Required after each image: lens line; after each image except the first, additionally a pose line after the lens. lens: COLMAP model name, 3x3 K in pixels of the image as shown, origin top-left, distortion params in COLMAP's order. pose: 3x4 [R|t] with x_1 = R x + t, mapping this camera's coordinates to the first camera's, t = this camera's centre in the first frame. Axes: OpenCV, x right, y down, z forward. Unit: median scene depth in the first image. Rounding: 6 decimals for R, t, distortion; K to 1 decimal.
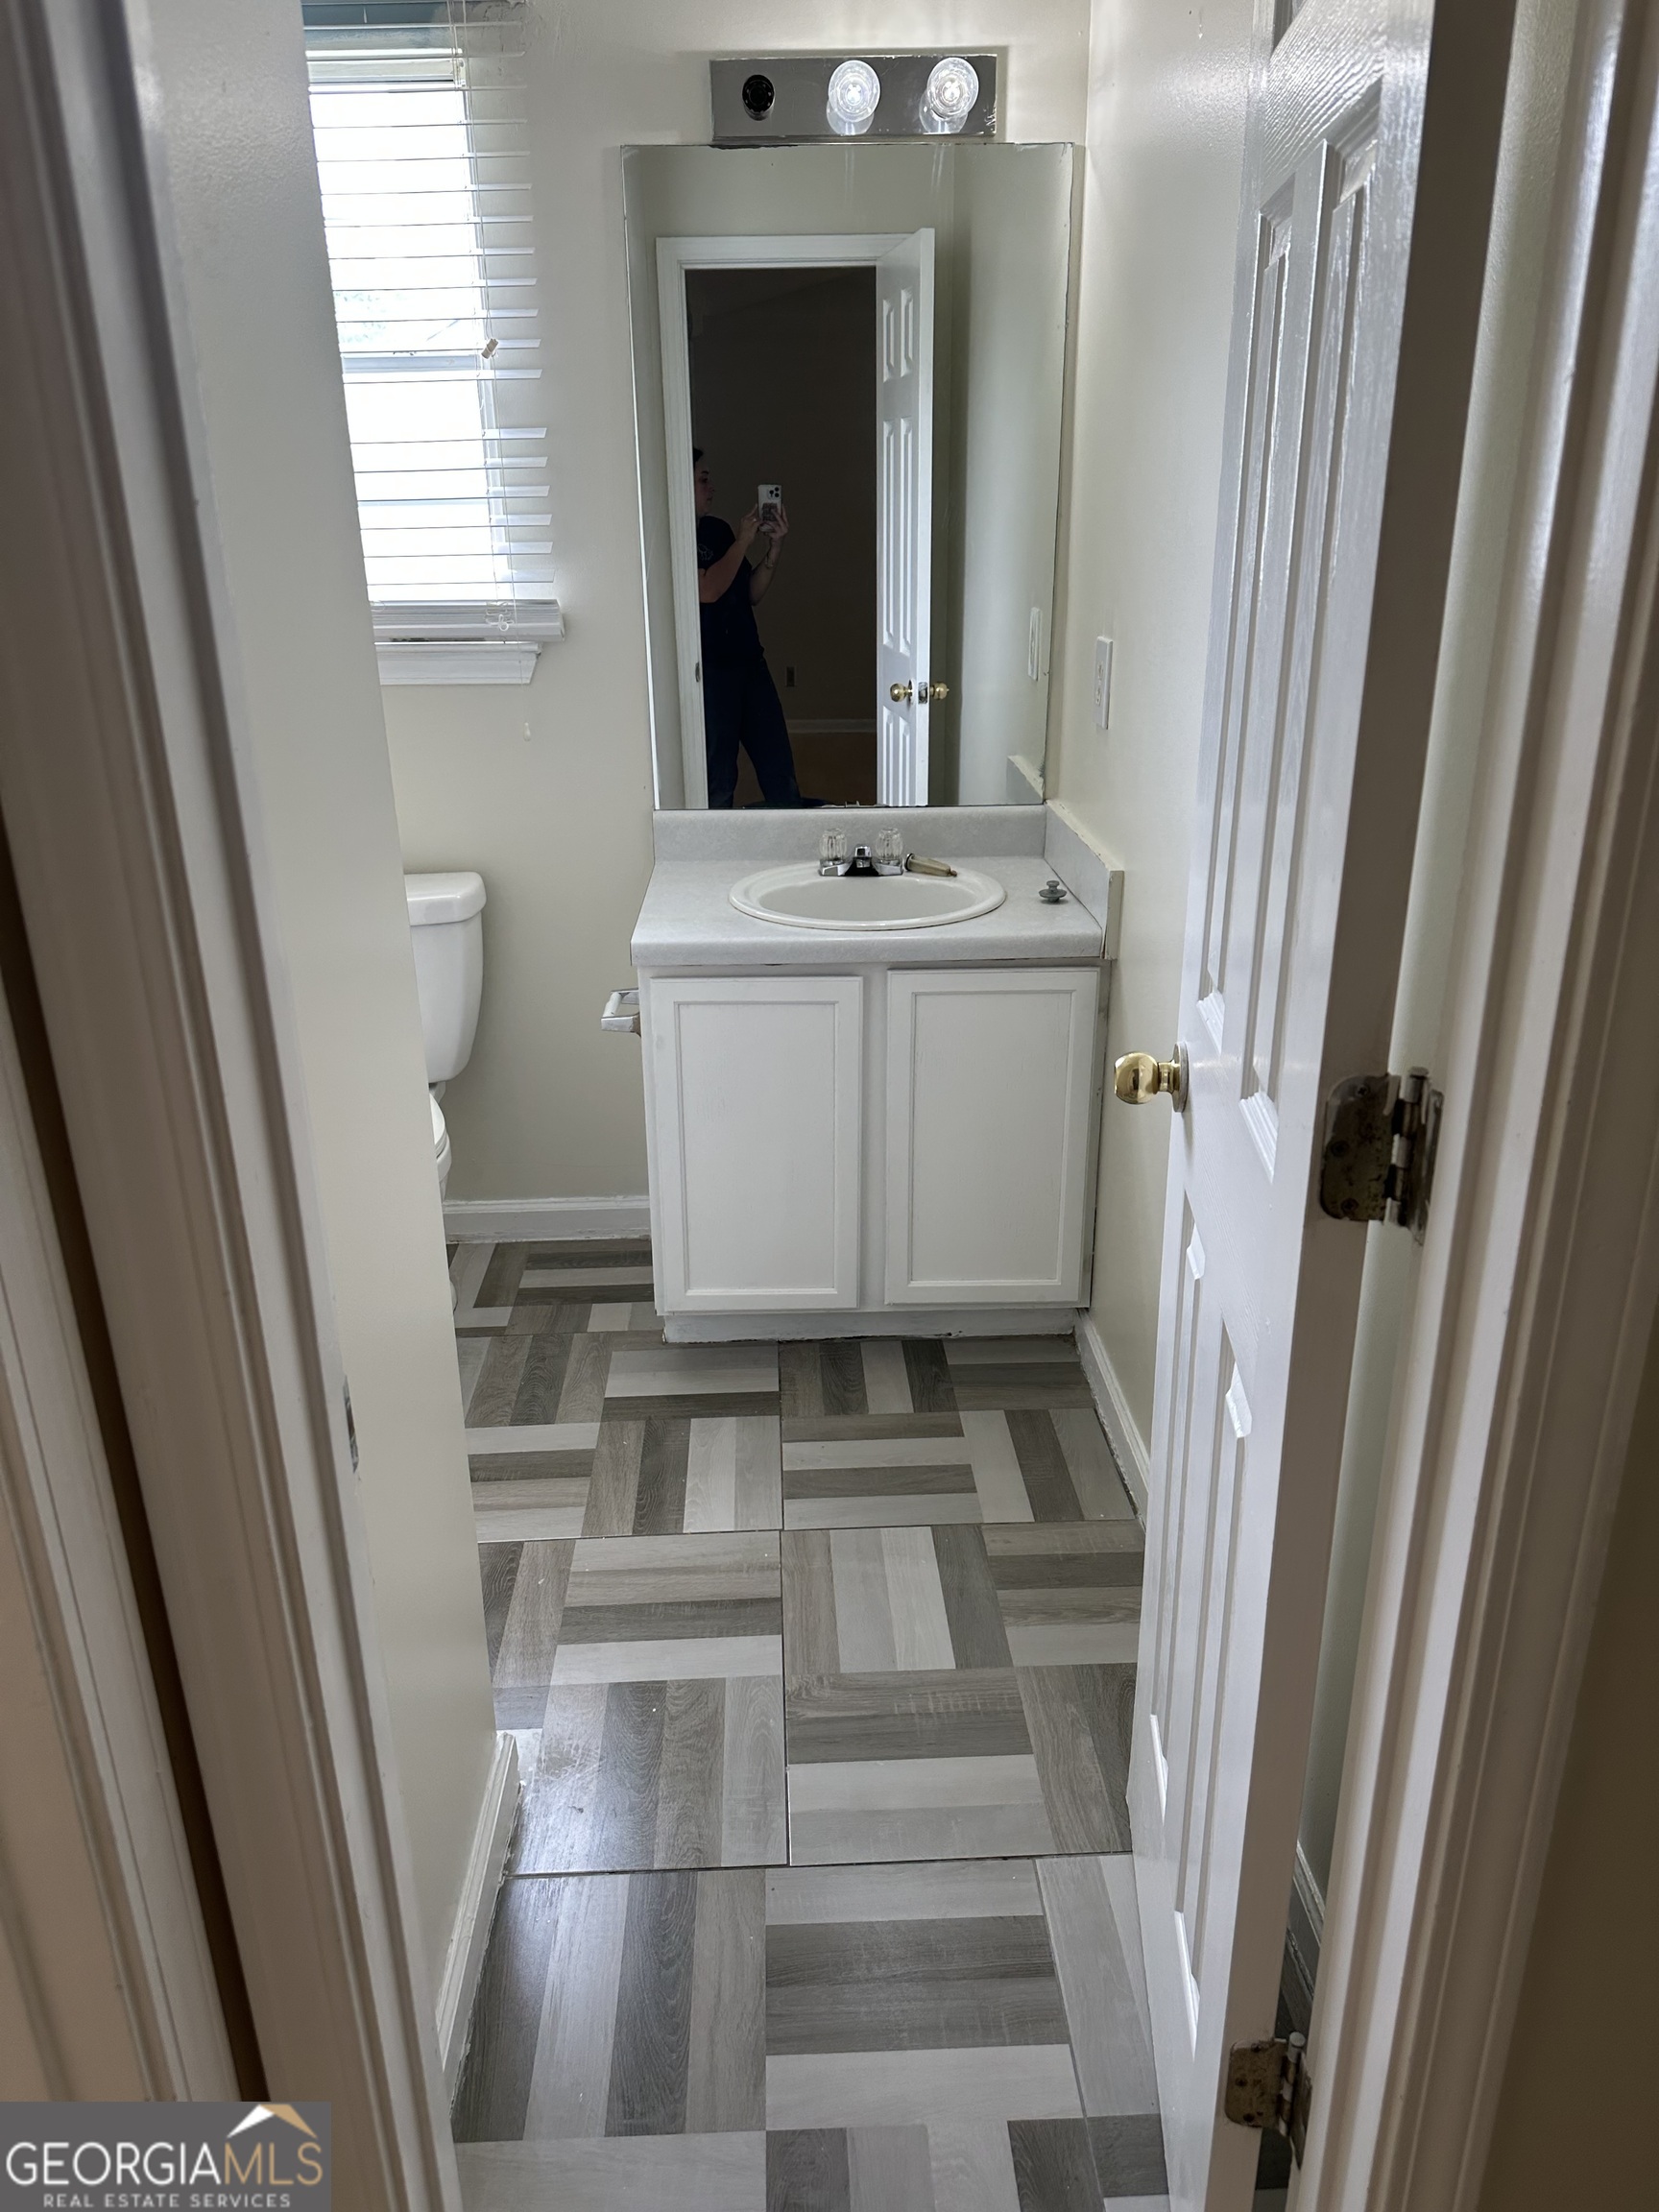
lens RADIAL K [[1555.6, 0, 829.5], [0, 1555.6, 1106.0], [0, 0, 1]] dist [-0.000964, -0.001079]
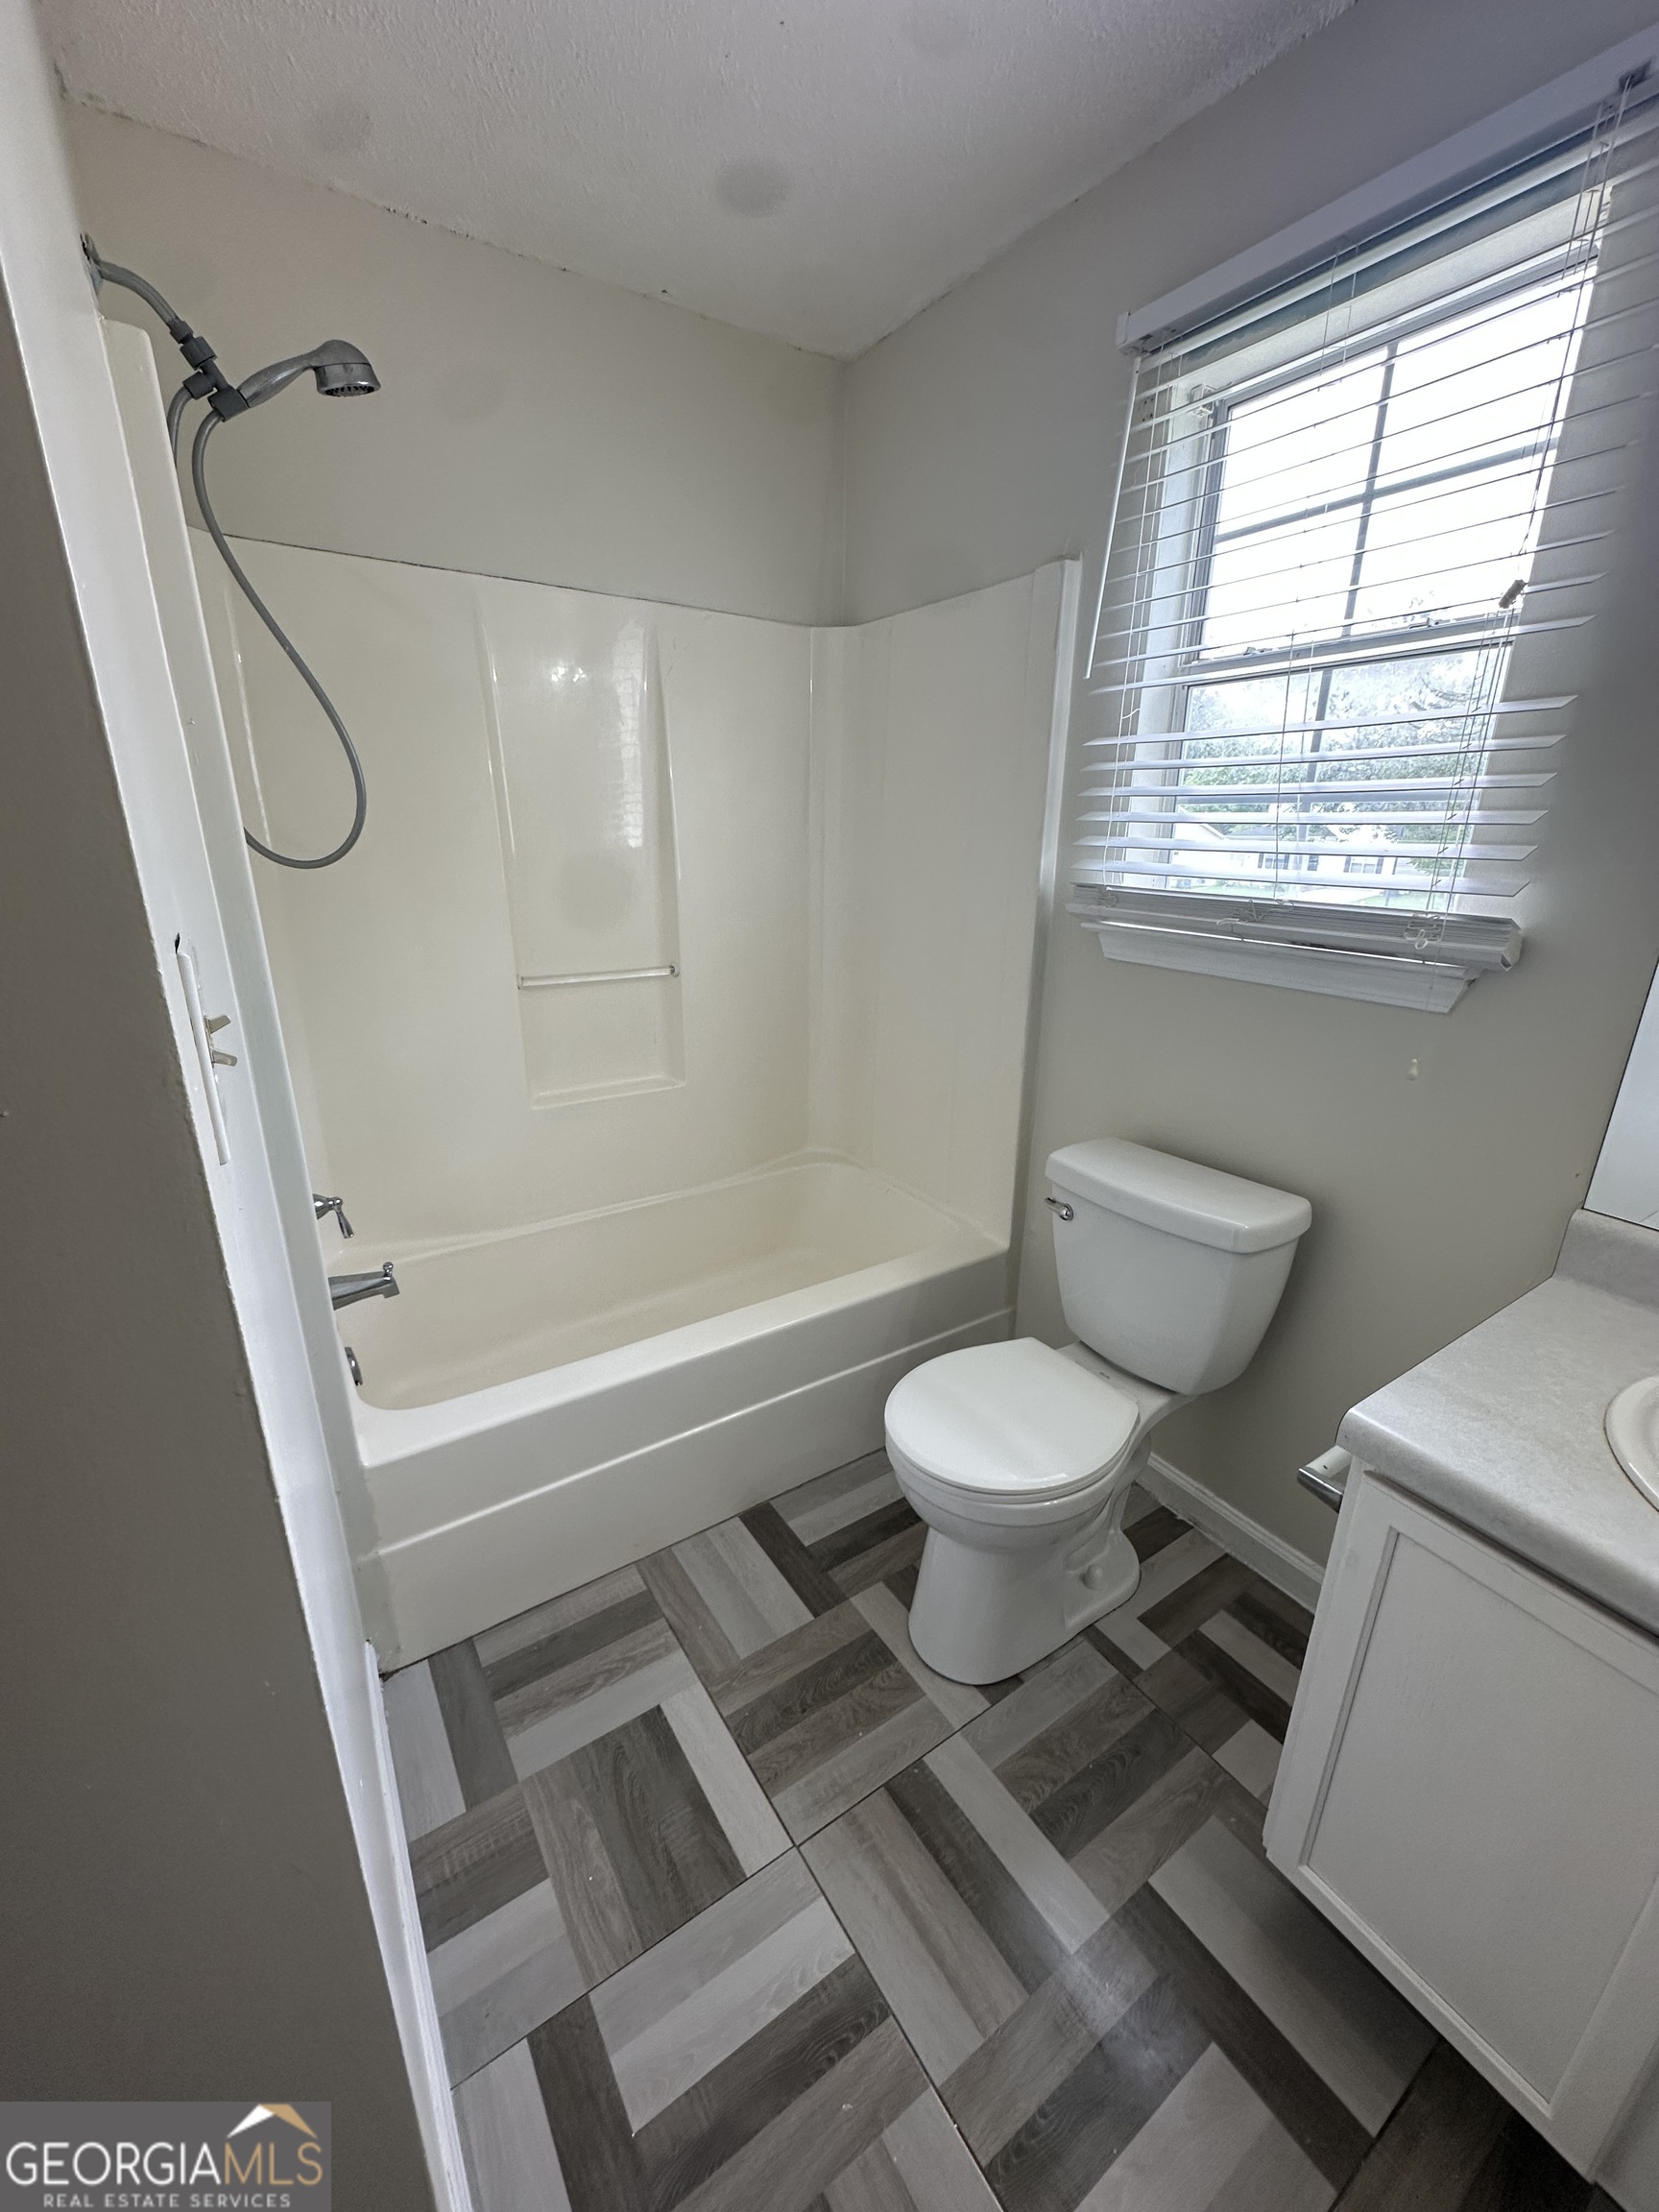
lens RADIAL K [[888.1, 0, 829.5], [0, 888.1, 1106.0], [0, 0, 1]] dist [0.001924, 0.000273]
pose [[0.525262, 0.278195, -0.804181, 0.025952], [-0.332362, 0.937054, 0.107074, -0.174494], [0.783349, 0.211038, 0.584660, 0.501144]]
